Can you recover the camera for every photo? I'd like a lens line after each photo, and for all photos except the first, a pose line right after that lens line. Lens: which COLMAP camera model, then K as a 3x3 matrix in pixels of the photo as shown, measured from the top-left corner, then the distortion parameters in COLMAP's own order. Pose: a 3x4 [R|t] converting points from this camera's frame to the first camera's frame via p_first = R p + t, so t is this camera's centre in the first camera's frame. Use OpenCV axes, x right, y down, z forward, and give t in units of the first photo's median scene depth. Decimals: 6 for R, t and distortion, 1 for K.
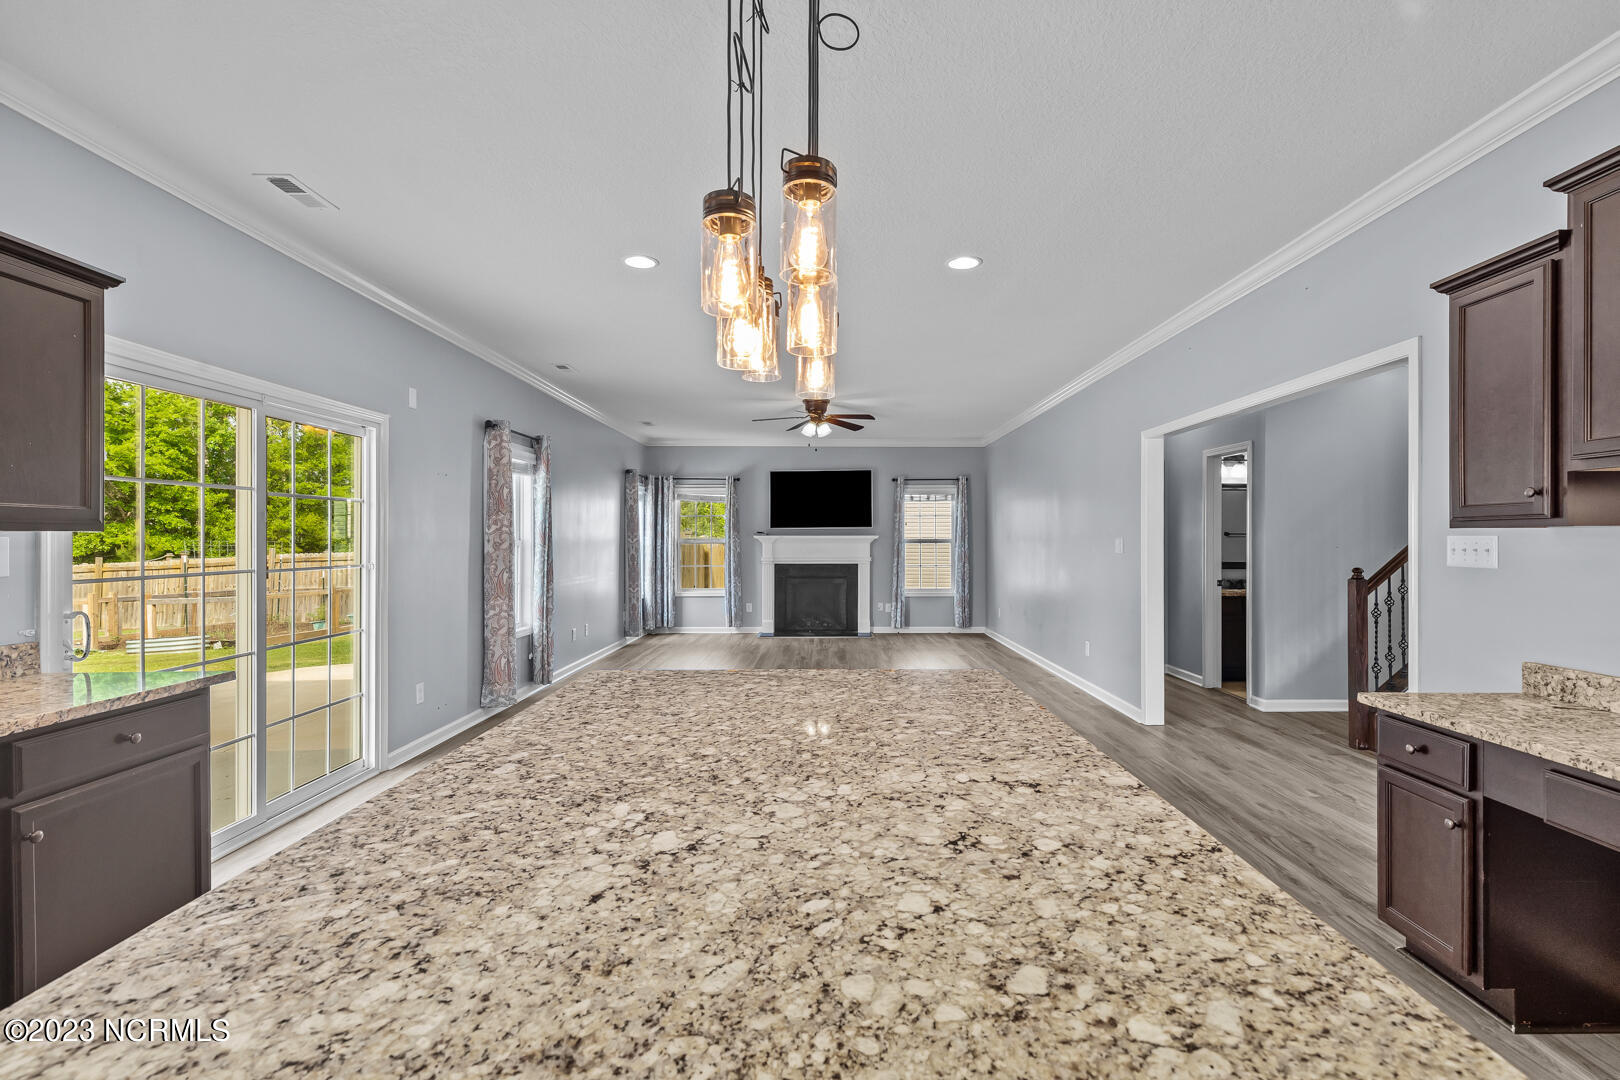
lens RADIAL K [[733.7, 0, 829.4], [0, 733.7, 540.4], [0, 0, 1]] dist [0.001935, -0.000079]
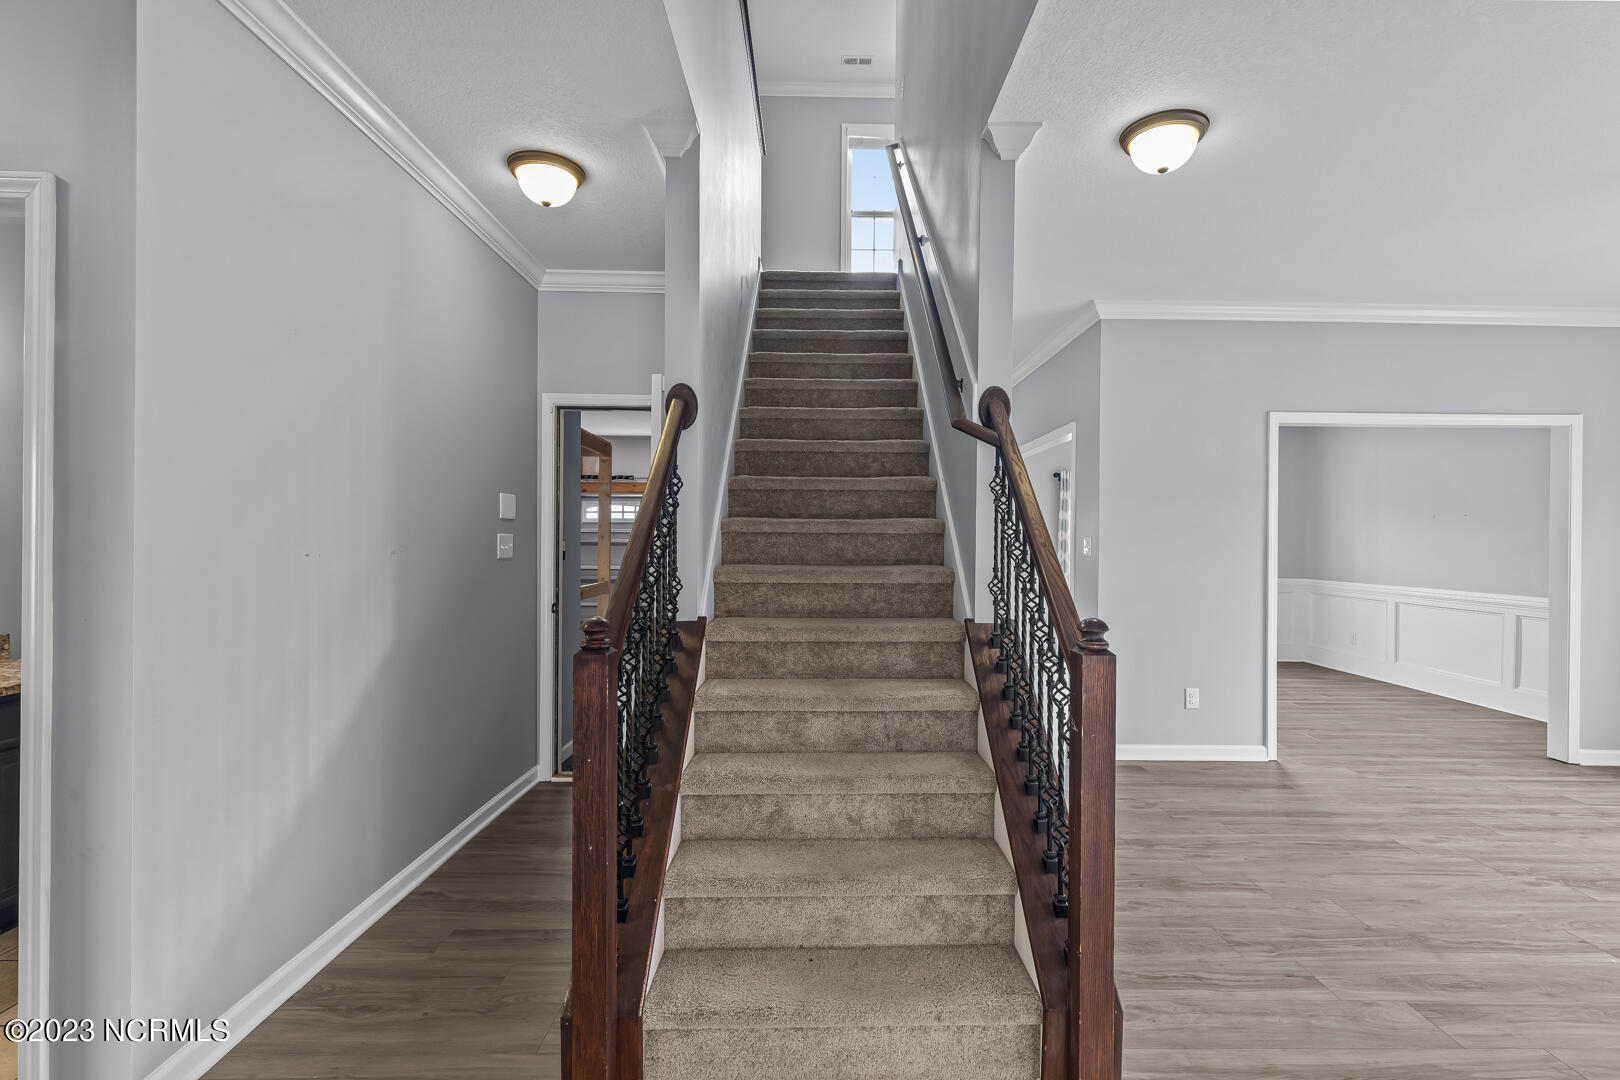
lens RADIAL K [[733.7, 0, 829.4], [0, 733.7, 540.4], [0, 0, 1]] dist [0.001935, -0.000079]
pose [[-0.012118, -0.002065, 0.999924, 0.164923], [-0.007700, 0.999968, 0.001972, -0.000969], [-0.999897, -0.007676, -0.012134, 0.402123]]
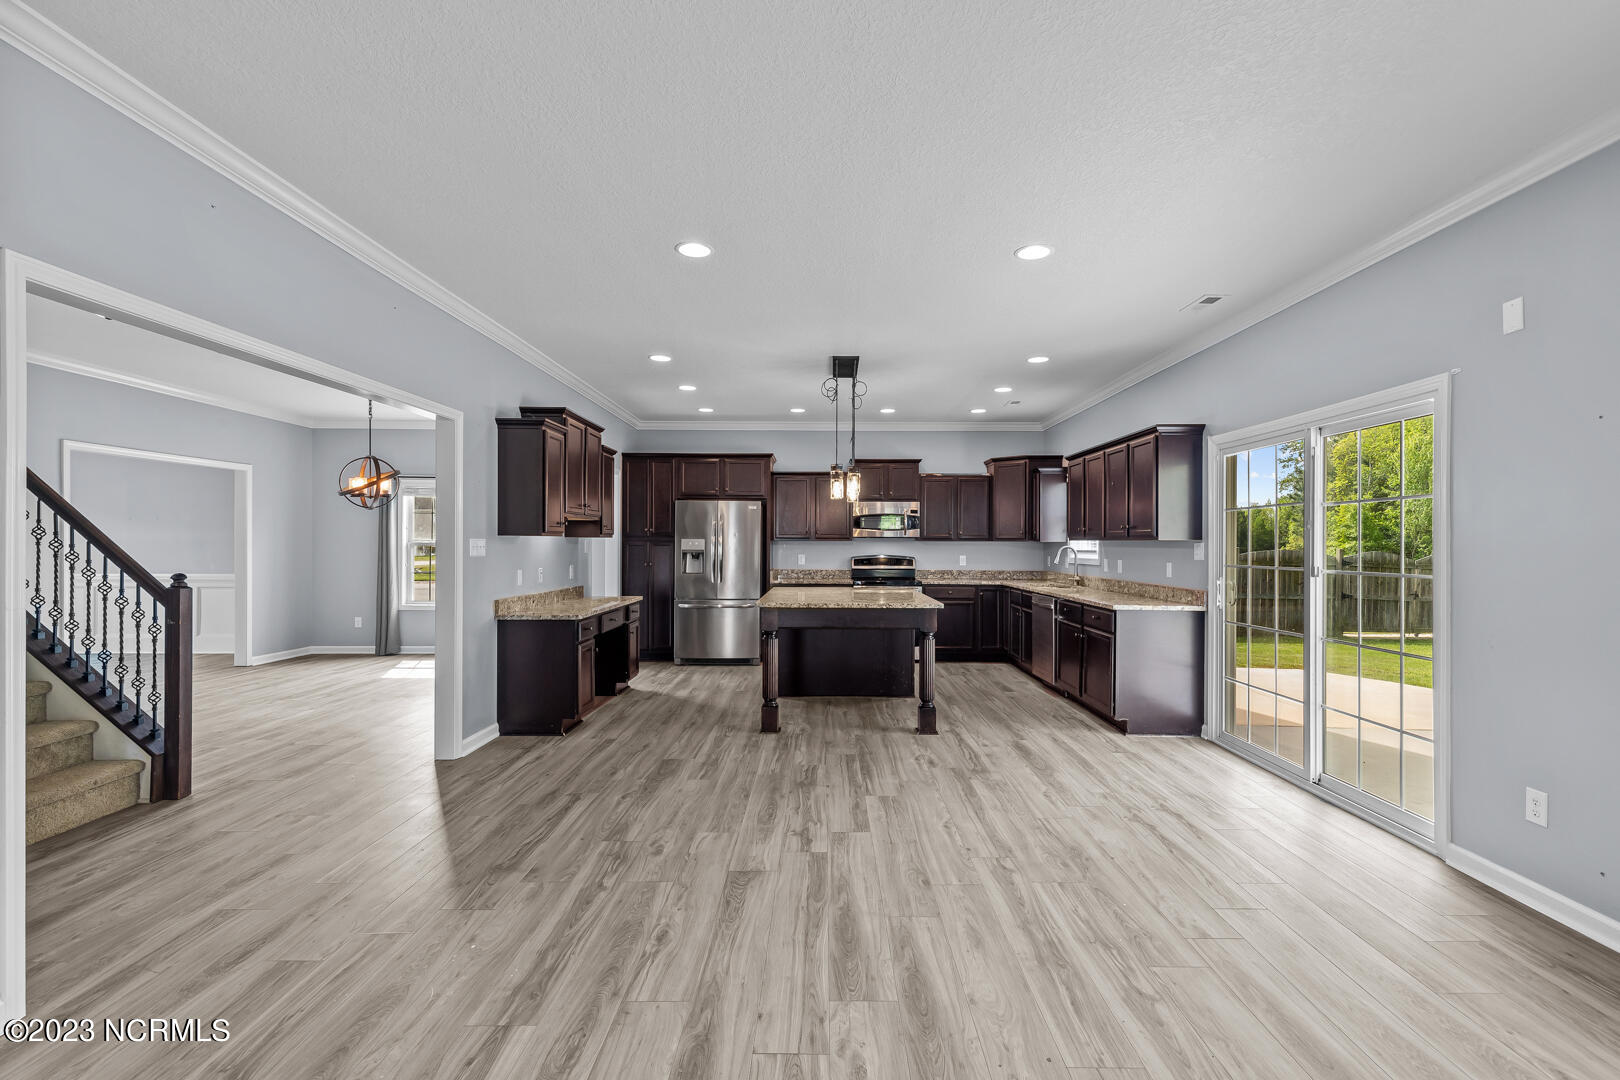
lens RADIAL K [[733.7, 0, 829.4], [0, 733.7, 540.4], [0, 0, 1]] dist [0.001935, -0.000079]
pose [[-0.999990, -0.002320, -0.003820, 0.003532], [-0.002311, 0.999995, -0.002355, -0.000121], [0.003825, -0.002346, -0.999990, 0.709009]]
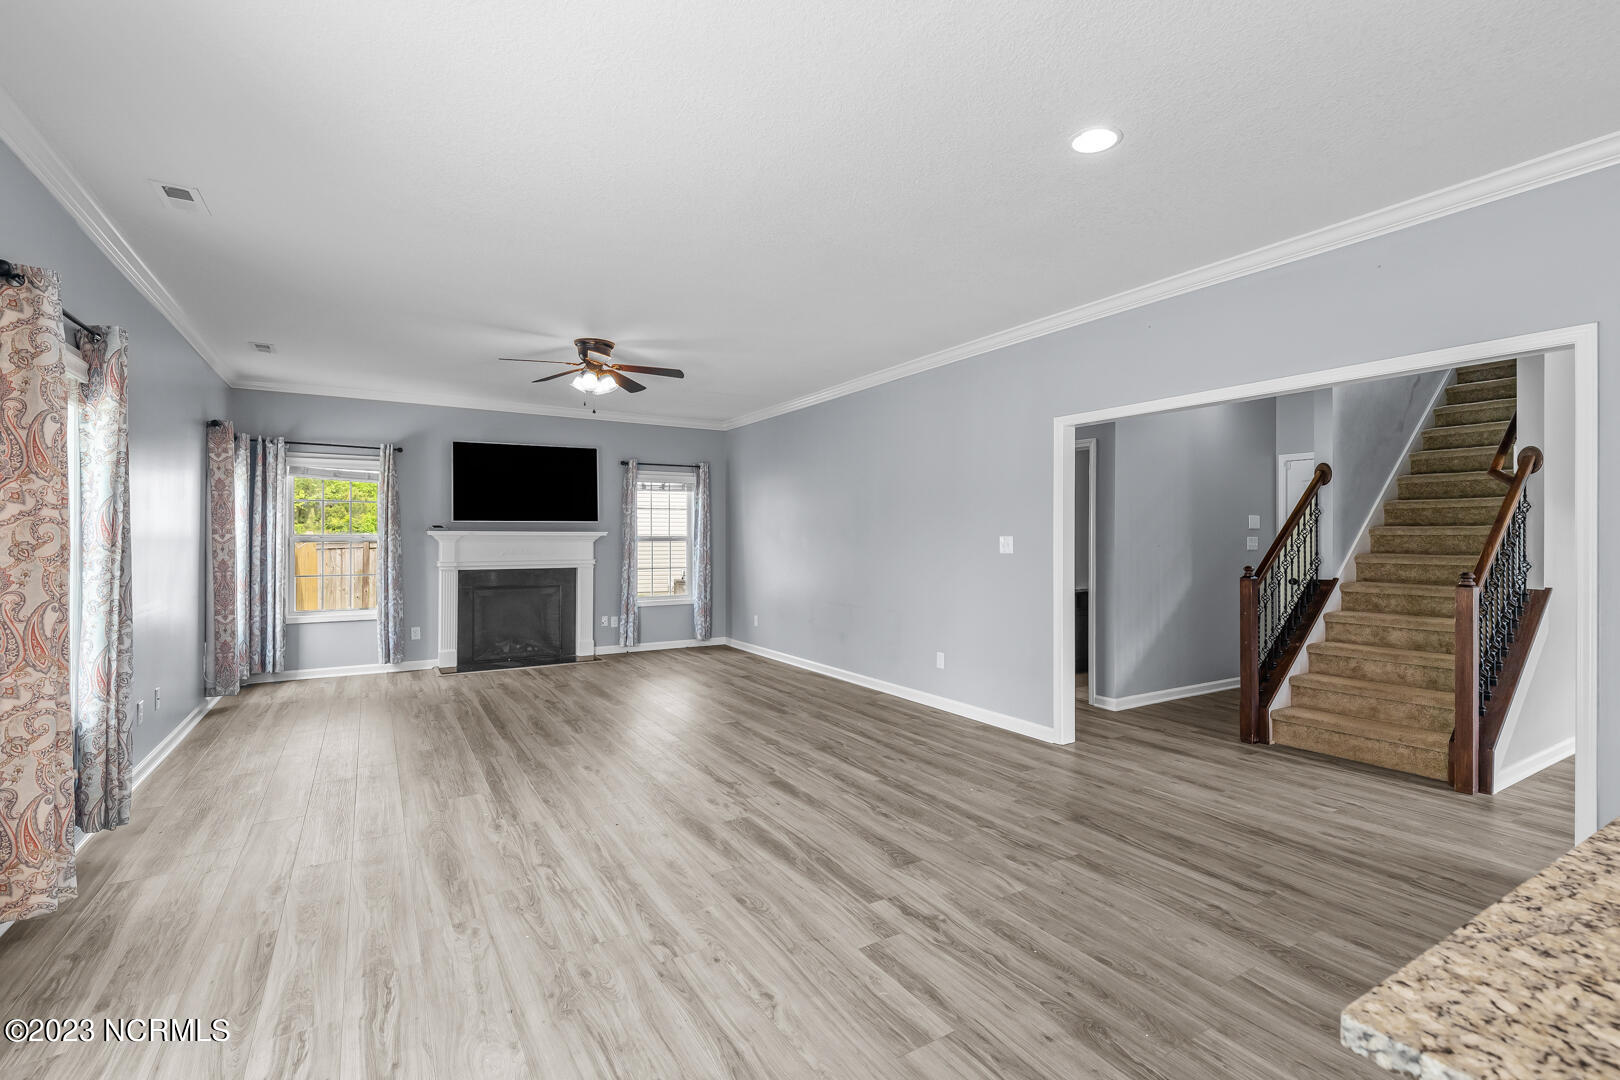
lens RADIAL K [[733.7, 0, 829.4], [0, 733.7, 540.4], [0, 0, 1]] dist [0.001935, -0.000079]
pose [[0.851248, -0.000172, 0.524763, -0.143691], [-0.002092, 0.999991, 0.003721, -0.000849], [-0.524759, -0.004265, 0.851240, 0.196199]]
